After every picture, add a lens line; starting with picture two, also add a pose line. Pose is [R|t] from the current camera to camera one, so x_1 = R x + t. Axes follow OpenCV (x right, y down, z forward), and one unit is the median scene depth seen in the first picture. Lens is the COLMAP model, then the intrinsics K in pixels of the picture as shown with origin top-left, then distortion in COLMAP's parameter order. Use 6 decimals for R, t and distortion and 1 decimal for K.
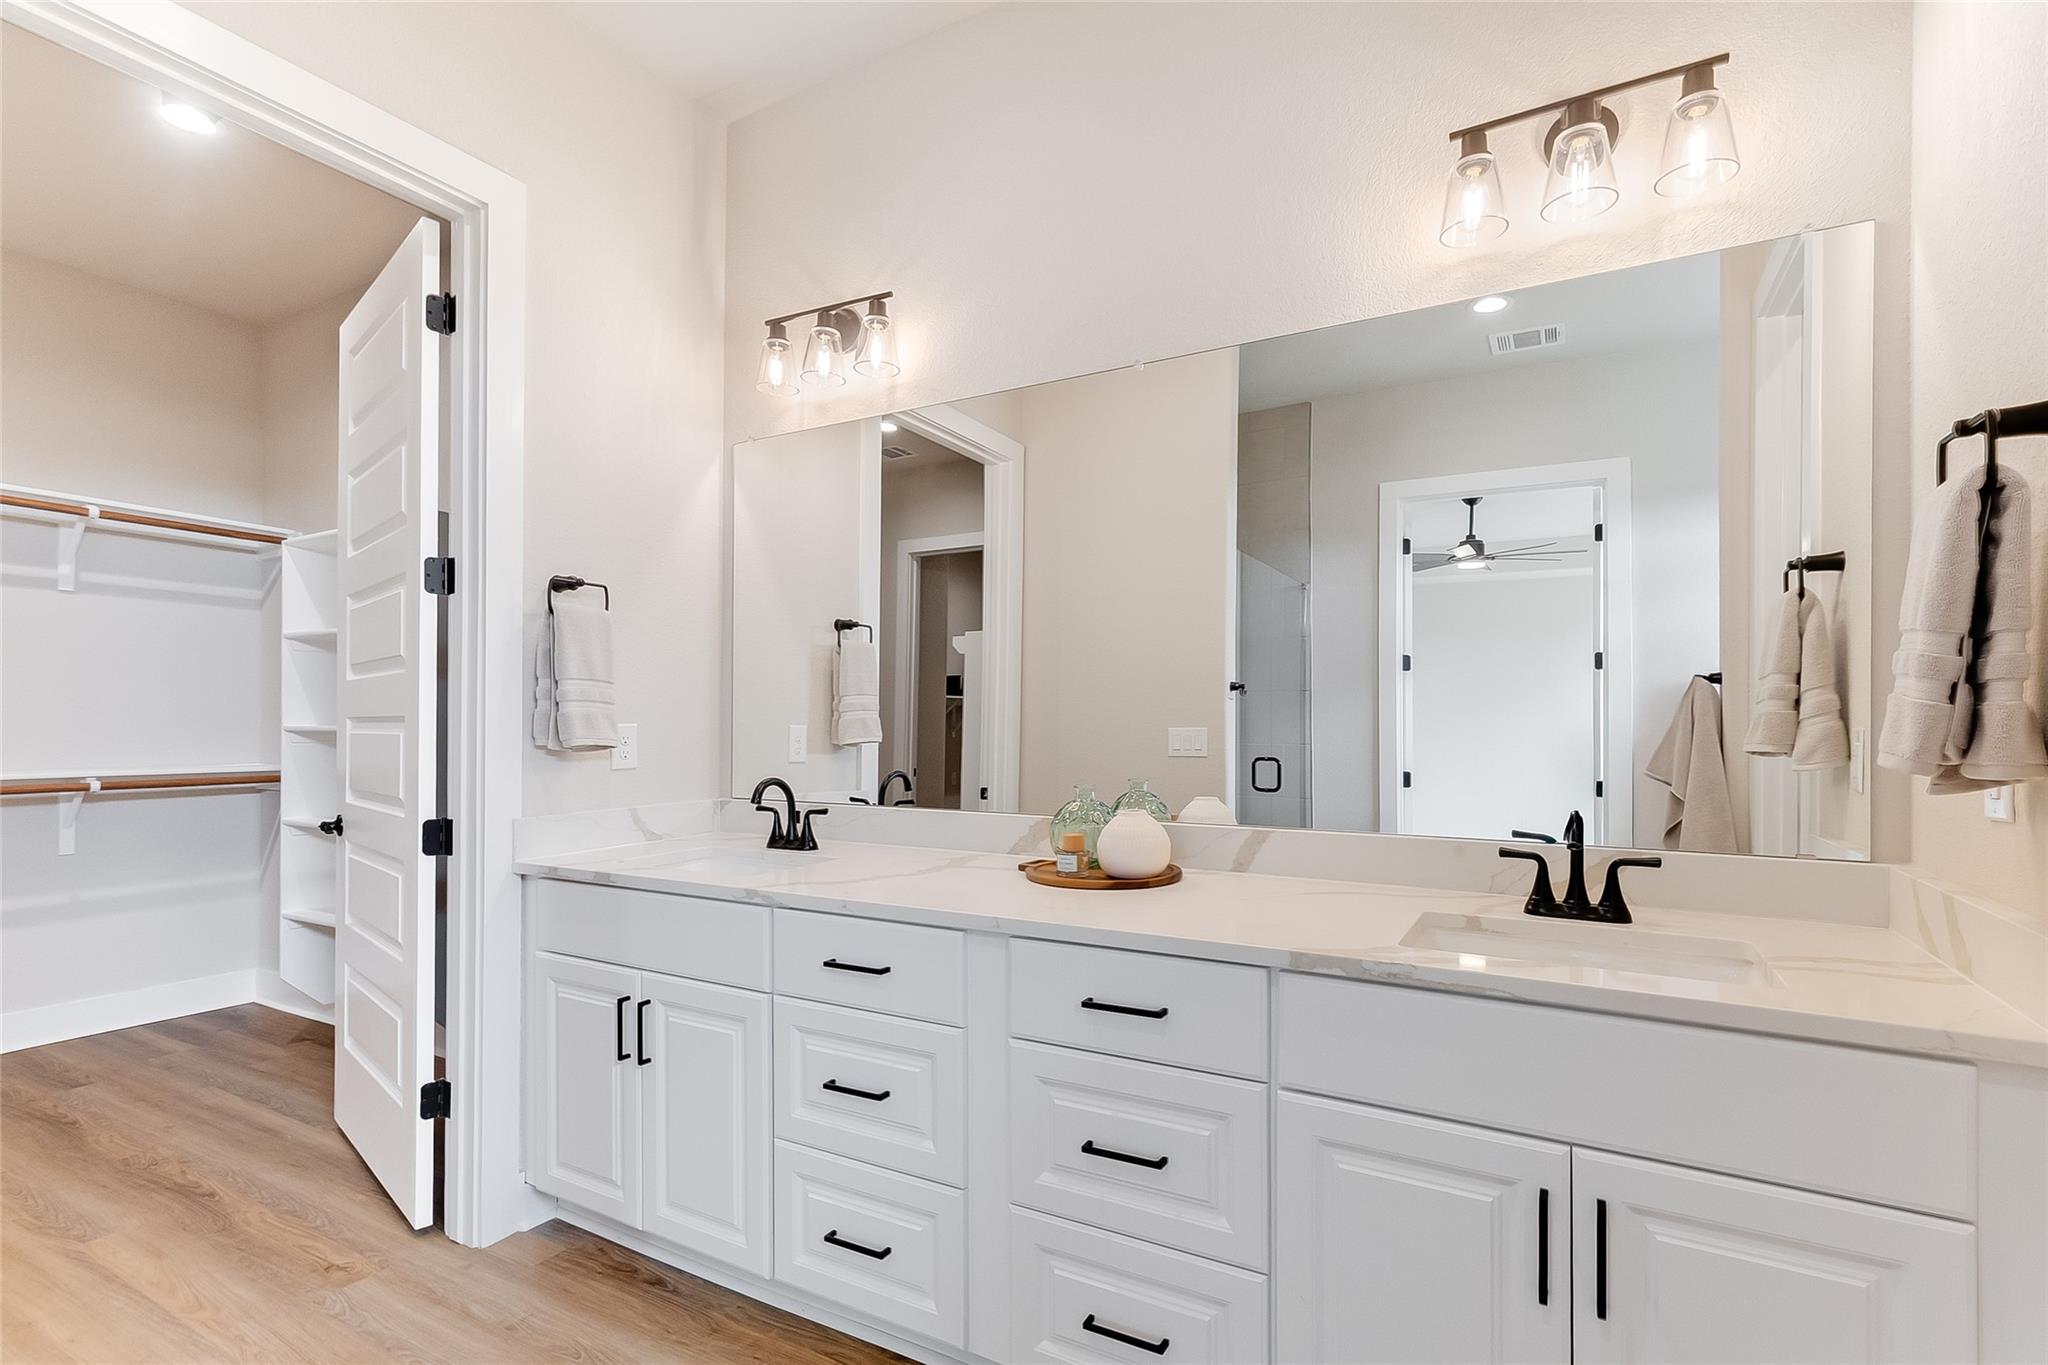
lens RADIAL K [[966.5, 0, 1026.4], [0, 966.5, 731.7], [0, 0, 1]] dist [0.001745, 0.000737]
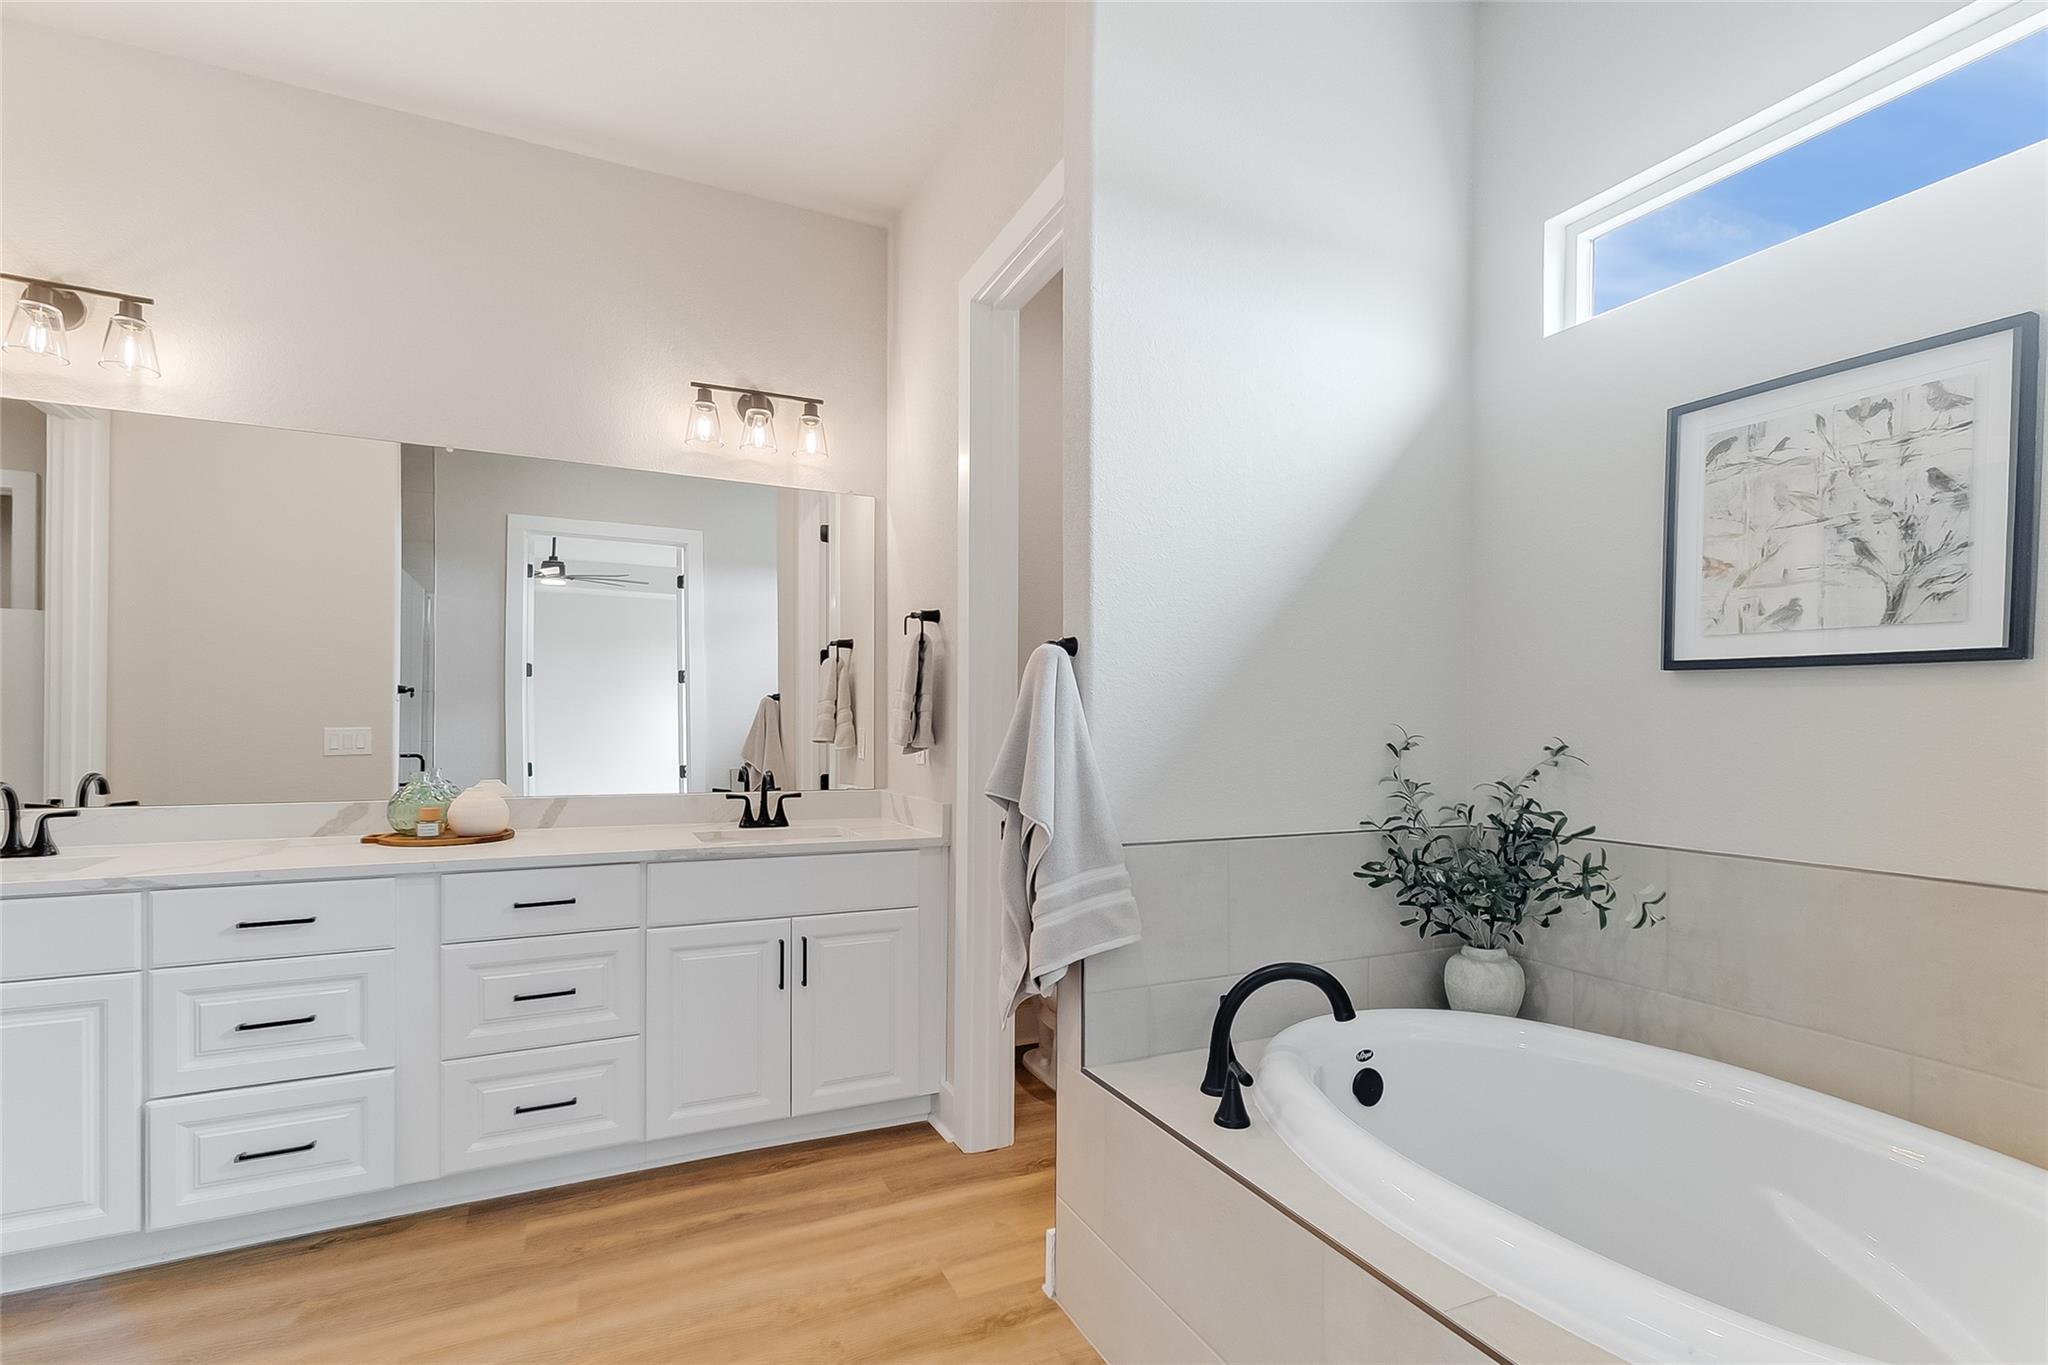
lens RADIAL K [[966.5, 0, 1045.9], [0, 966.5, 732.7], [0, 0, 1]] dist [0.001745, 0.000737]
pose [[0.567239, -0.003482, 0.823546, -0.587008], [0.000991, 0.999993, 0.003545, -0.001249], [-0.823553, -0.001195, 0.567238, -0.465888]]
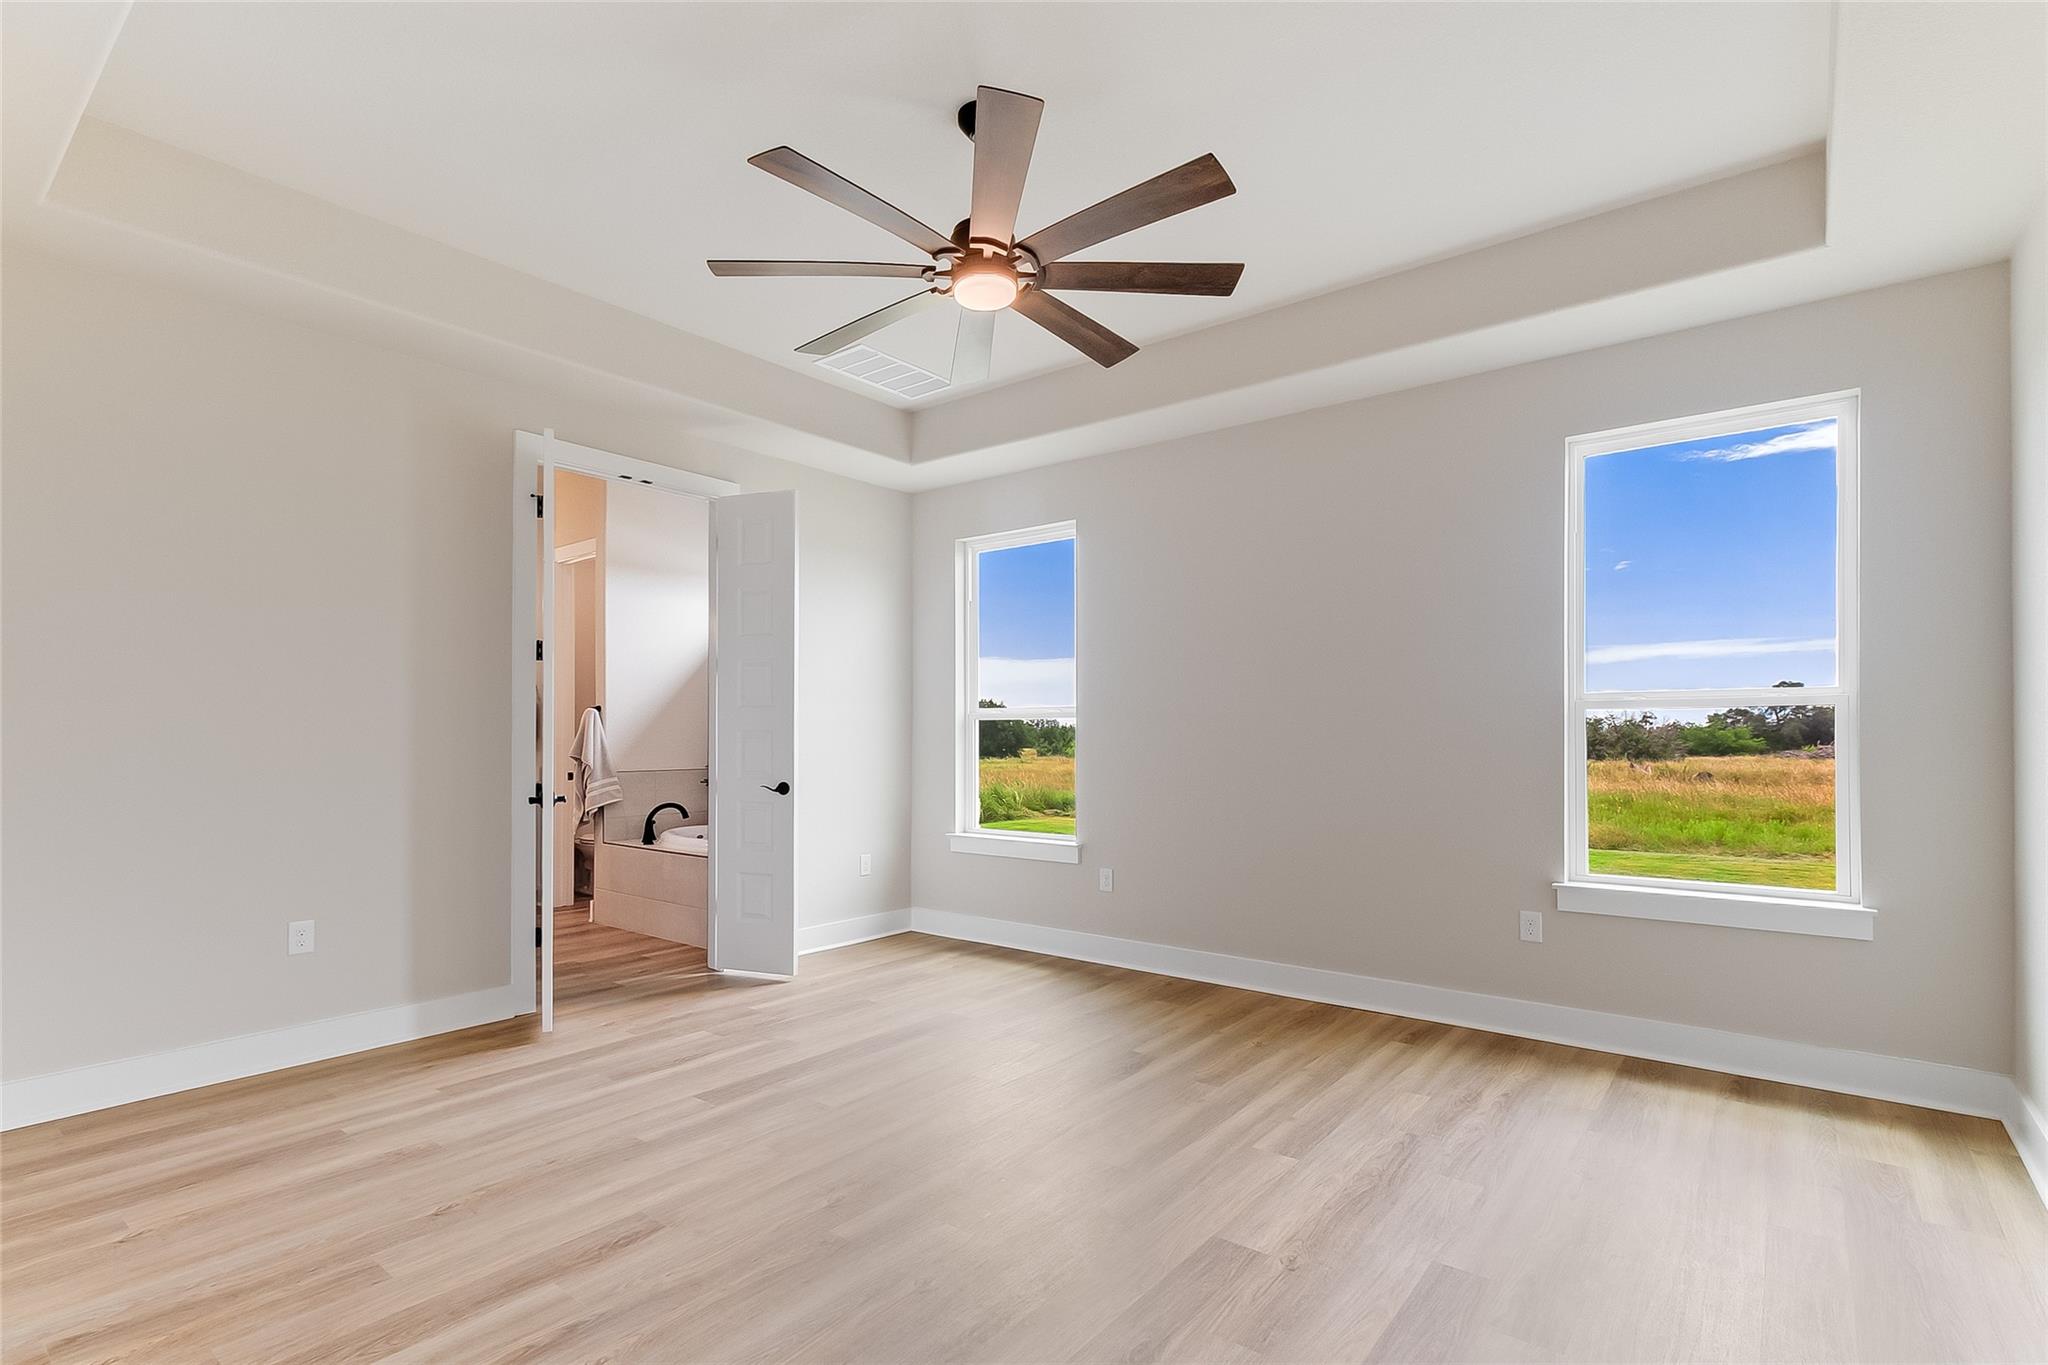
lens RADIAL K [[966.5, 0, 1010.4], [0, 966.5, 736.2], [0, 0, 1]] dist [0.001745, 0.000737]
pose [[0.166595, -0.000176, 0.986025, -3.870886], [0.006782, 0.999977, -0.000967, 0.025687], [-0.986002, 0.006848, 0.166593, -2.556234]]
